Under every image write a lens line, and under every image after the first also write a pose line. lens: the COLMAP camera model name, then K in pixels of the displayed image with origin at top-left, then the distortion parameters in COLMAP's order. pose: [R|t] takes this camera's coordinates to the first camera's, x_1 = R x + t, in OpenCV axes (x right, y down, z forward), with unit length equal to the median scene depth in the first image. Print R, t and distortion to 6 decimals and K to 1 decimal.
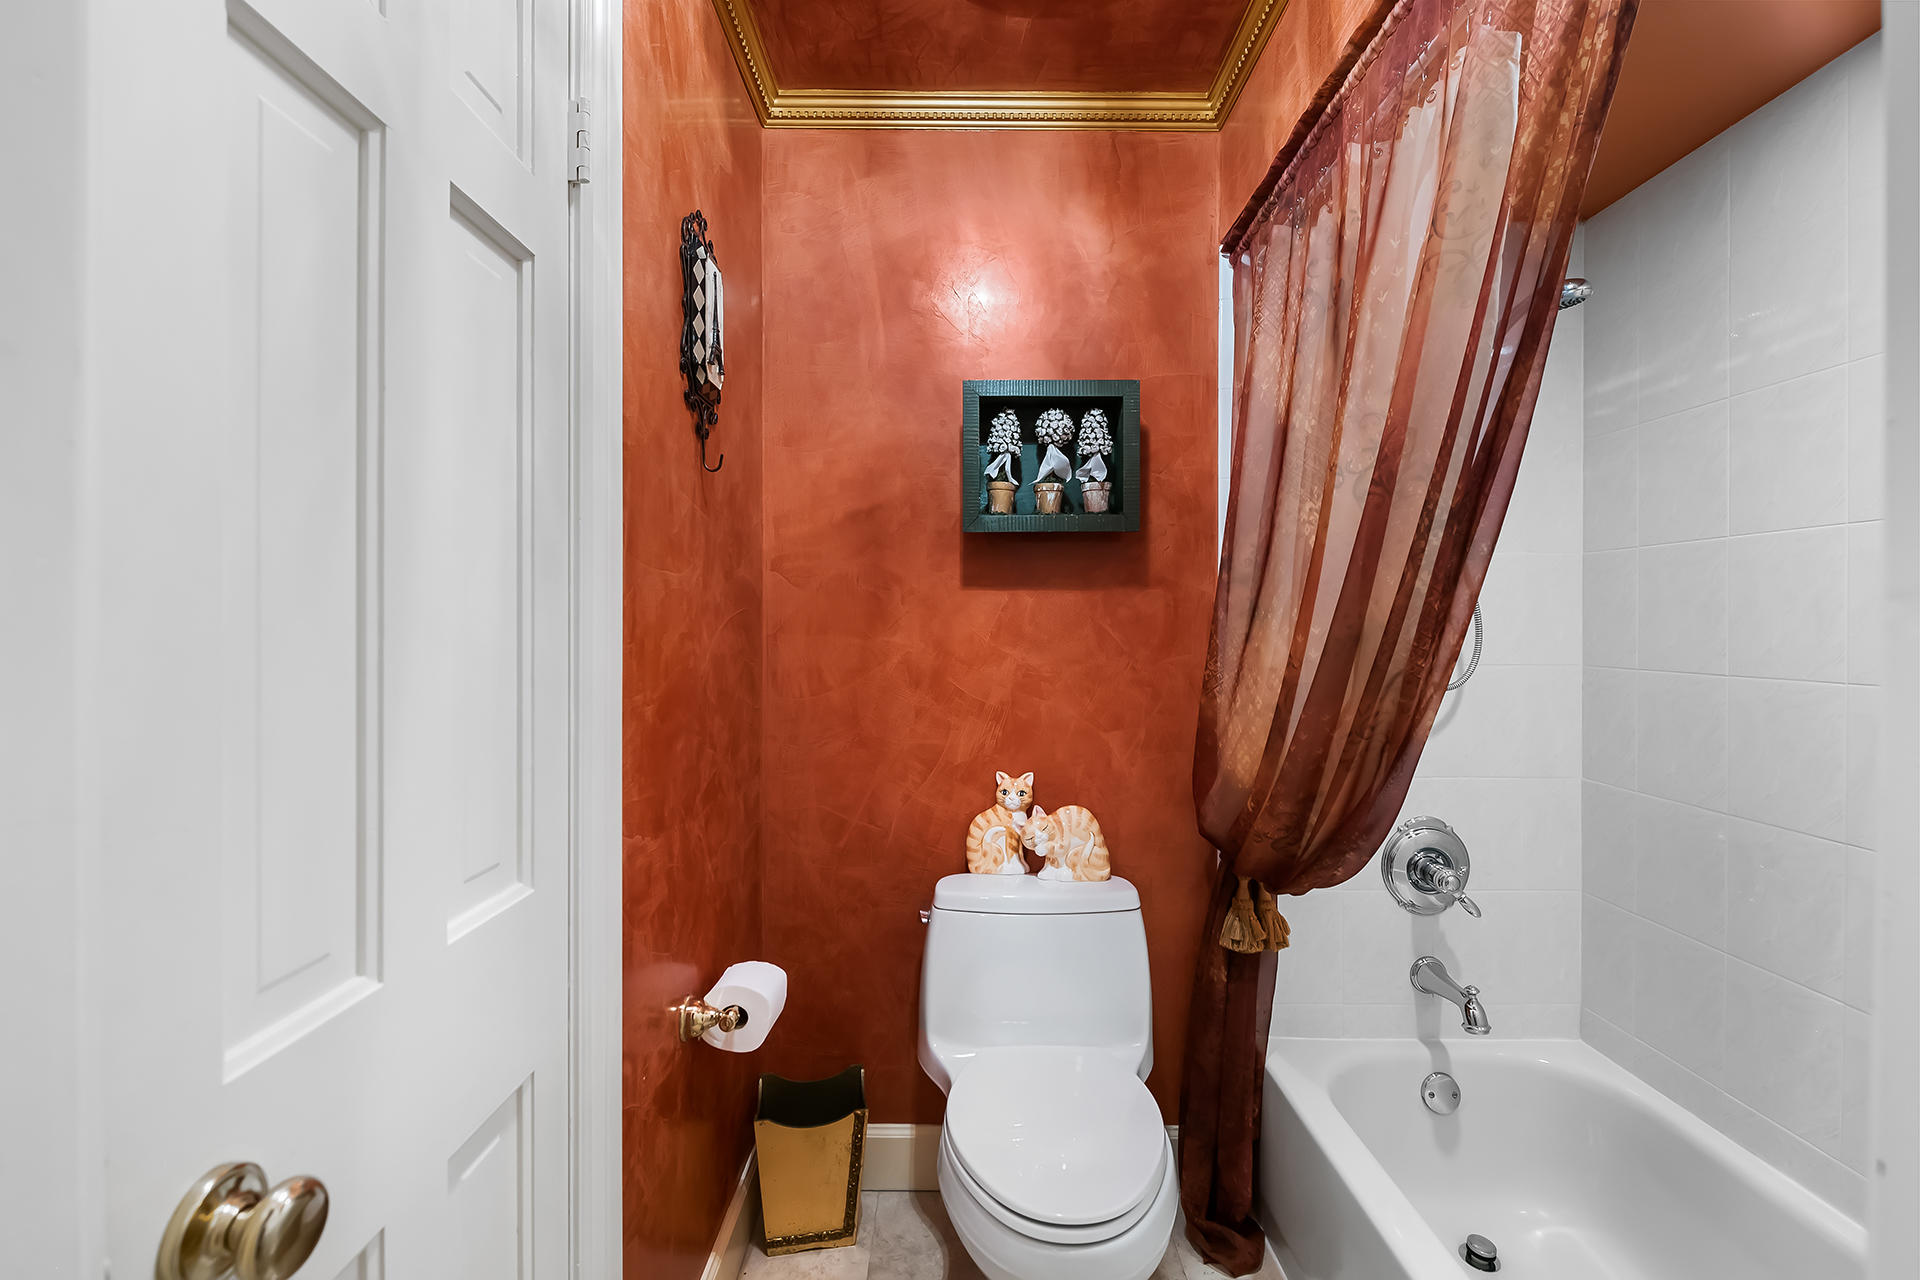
lens RADIAL K [[829.9, 0, 962.4], [0, 829.9, 627.8], [0, 0, 1]] dist [0.013148, -0.006763]
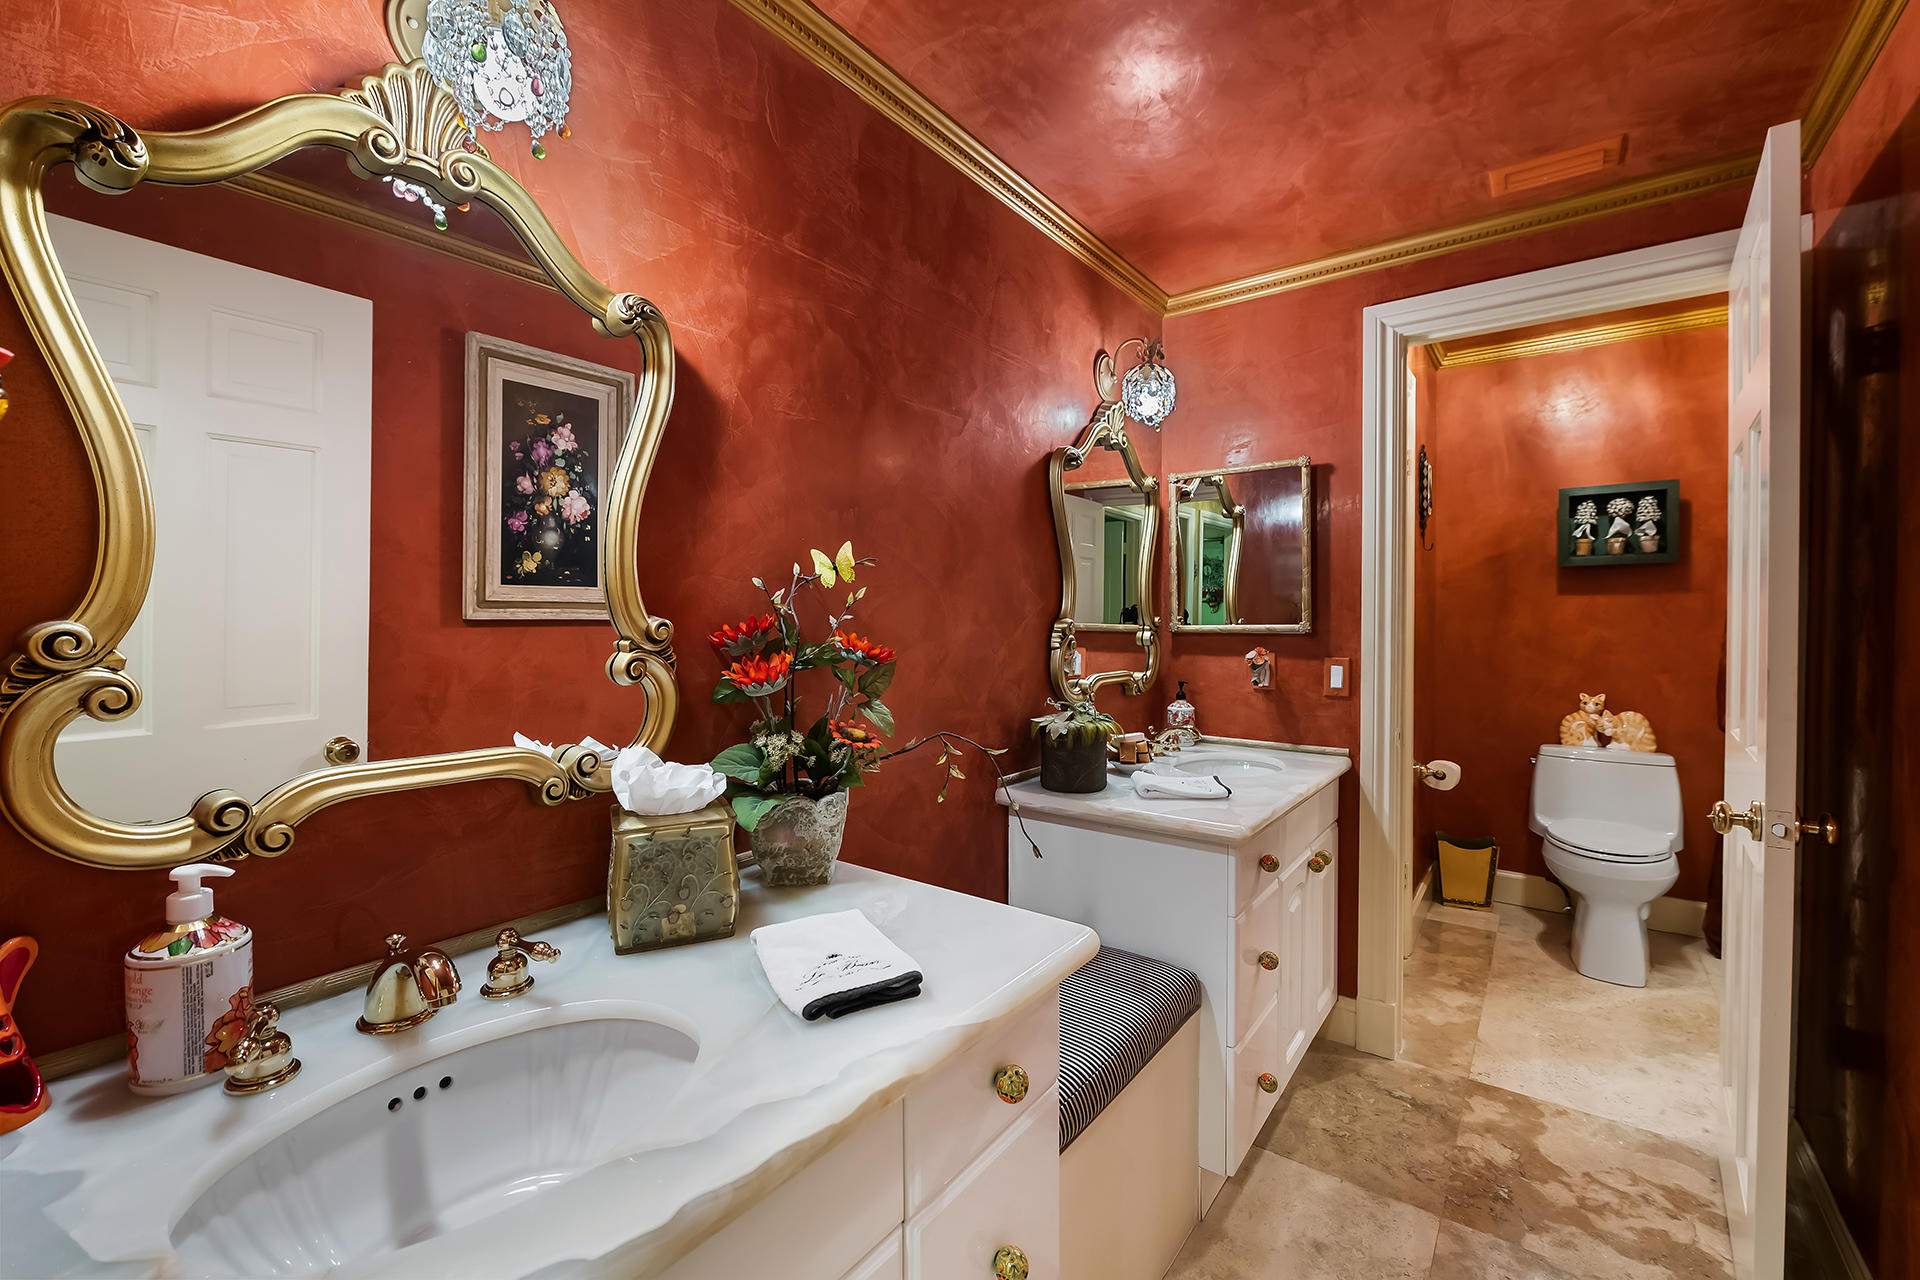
lens RADIAL K [[829.9, 0, 962.4], [0, 829.9, 627.8], [0, 0, 1]] dist [0.013148, -0.006763]
pose [[0.808178, 0.004258, -0.588923, 0.023309], [-0.002132, 0.999988, 0.004306, 0.022014], [0.588935, -0.002224, 0.808177, -1.367446]]
